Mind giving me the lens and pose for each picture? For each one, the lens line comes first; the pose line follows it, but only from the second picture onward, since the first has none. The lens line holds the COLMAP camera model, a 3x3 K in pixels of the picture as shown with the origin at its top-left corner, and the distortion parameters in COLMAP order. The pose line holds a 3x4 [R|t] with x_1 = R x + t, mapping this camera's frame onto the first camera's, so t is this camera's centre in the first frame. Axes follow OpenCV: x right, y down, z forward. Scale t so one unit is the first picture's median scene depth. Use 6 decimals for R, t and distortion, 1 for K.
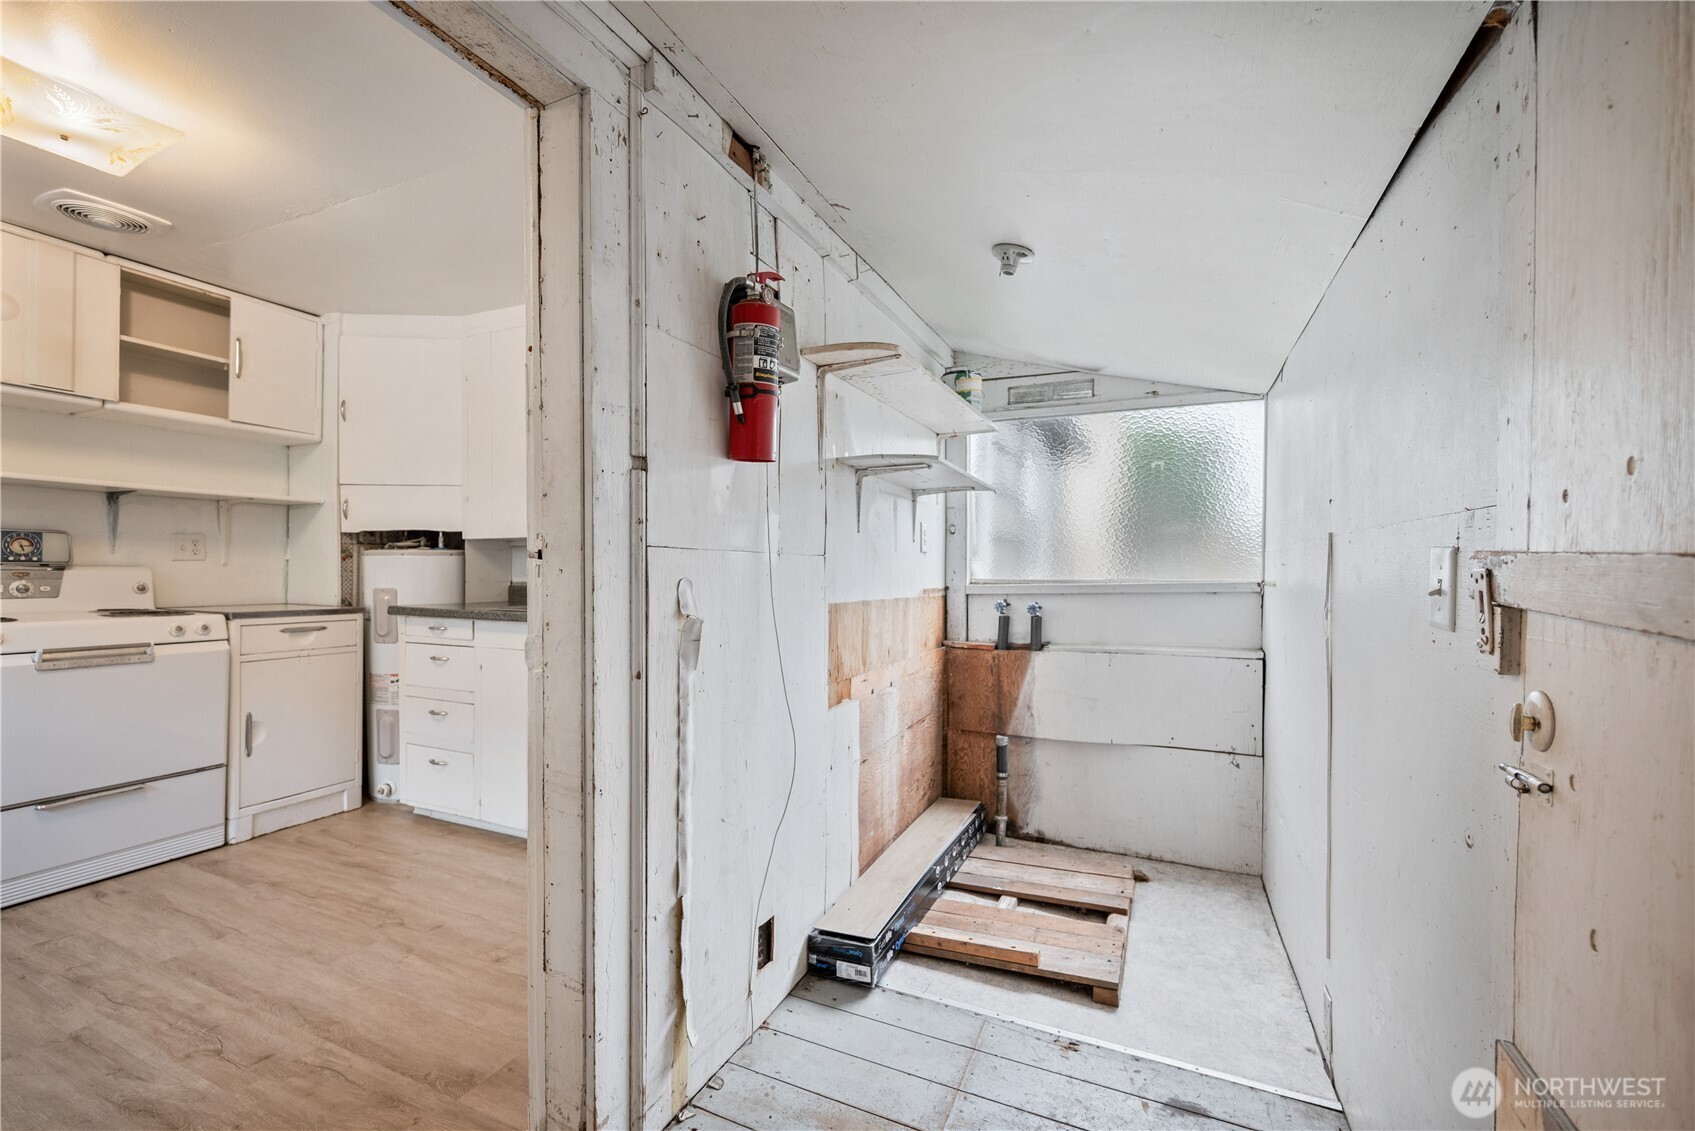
lens RADIAL K [[701.9, 0, 840.6], [0, 701.9, 573.3], [0, 0, 1]] dist [0.006187, 0.000290]
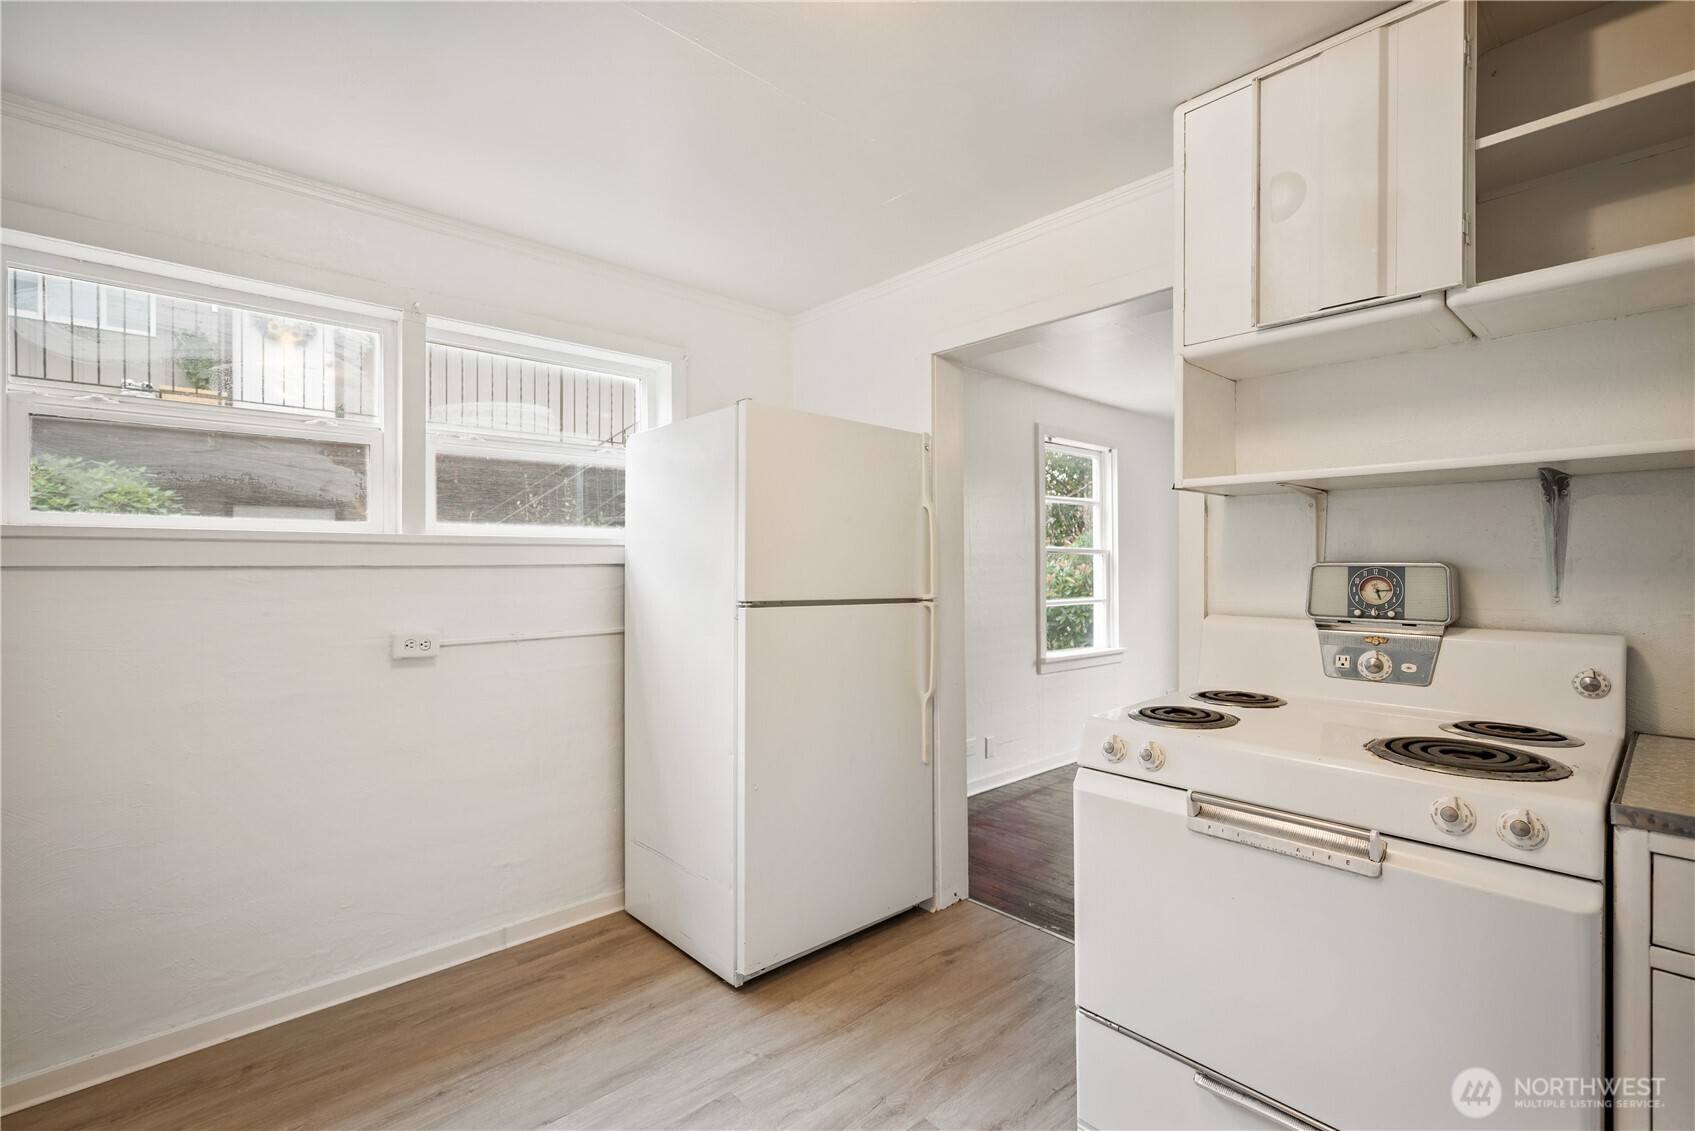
lens RADIAL K [[754.9, 0, 842.5], [0, 754.9, 567.2], [0, 0, 1]] dist [0.004444, -0.001178]
pose [[-0.386291, -0.006817, -0.922352, -0.372683], [-0.005506, 0.999972, -0.005085, -0.047359], [0.922361, 0.003114, -0.386317, 0.752671]]
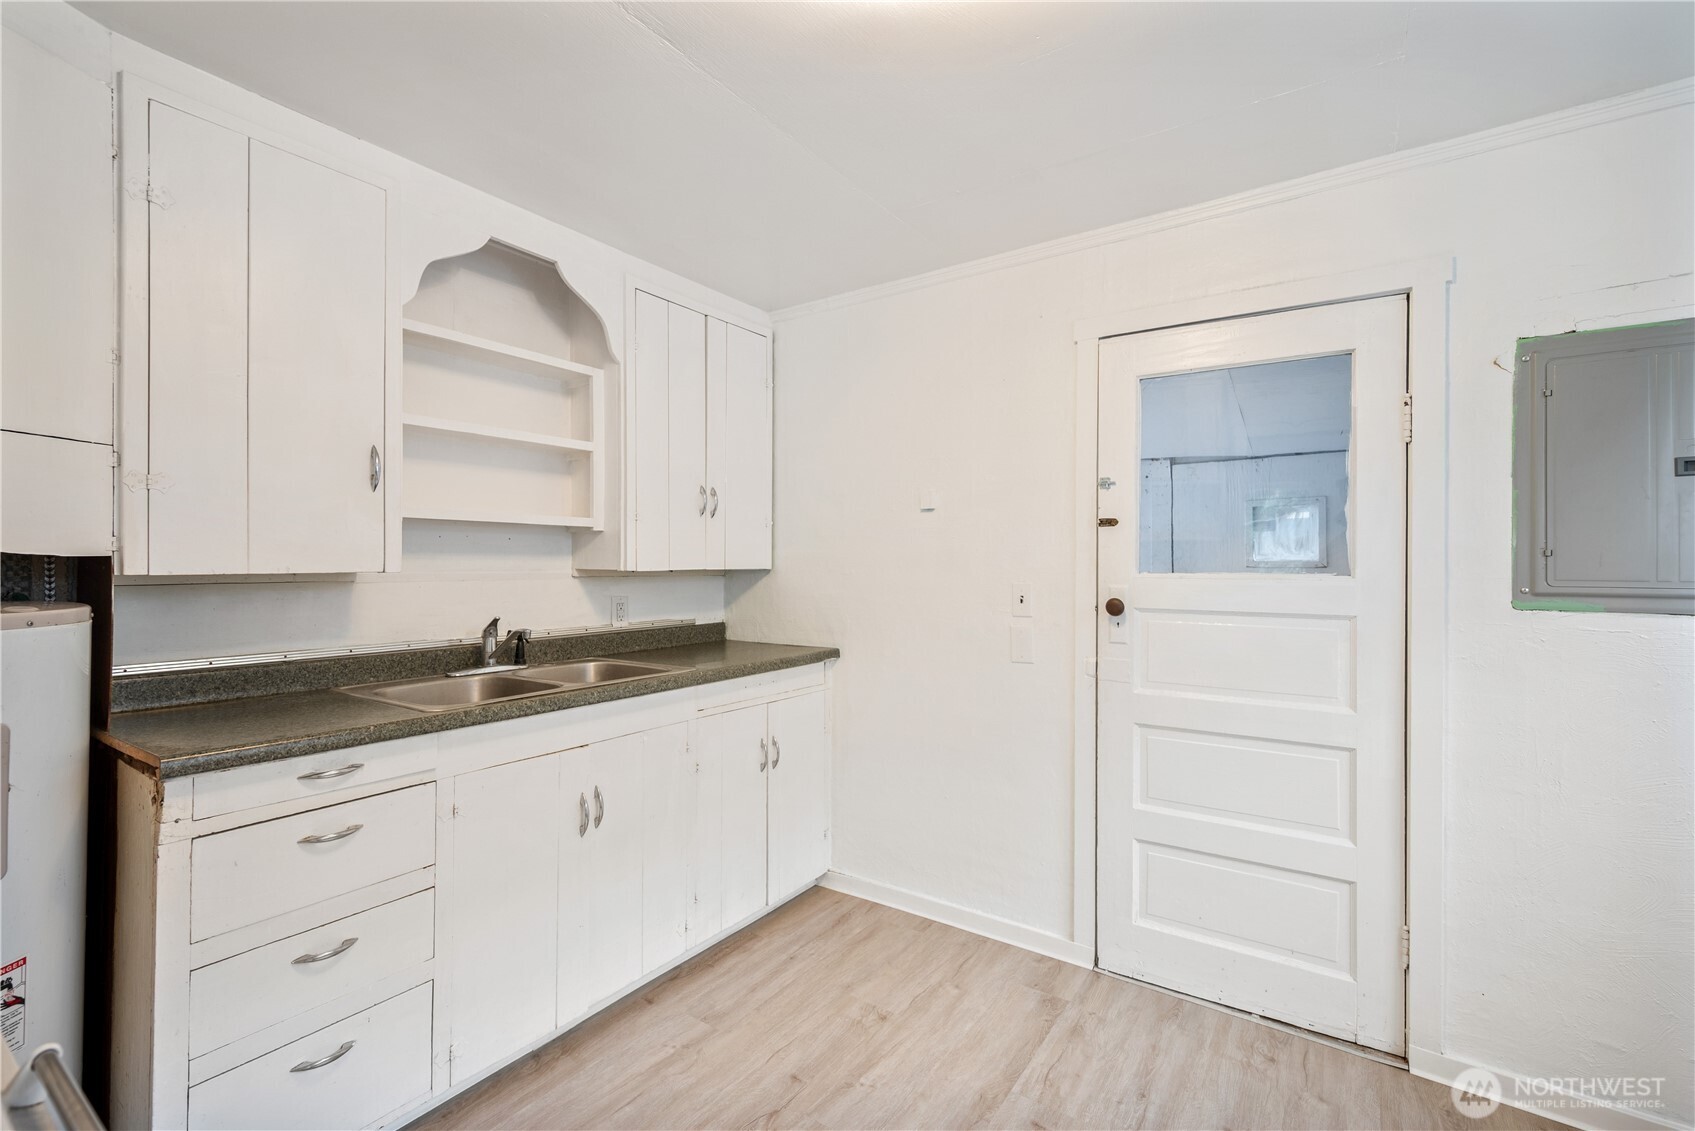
lens RADIAL K [[743.5, 0, 839.0], [0, 743.5, 553.2], [0, 0, 1]] dist [0.002275, 0.000163]
pose [[0.176660, 0.006746, 0.984249, -1.015778], [0.002340, 0.999971, -0.007274, -0.065212], [-0.984269, 0.003588, 0.176640, 0.577889]]
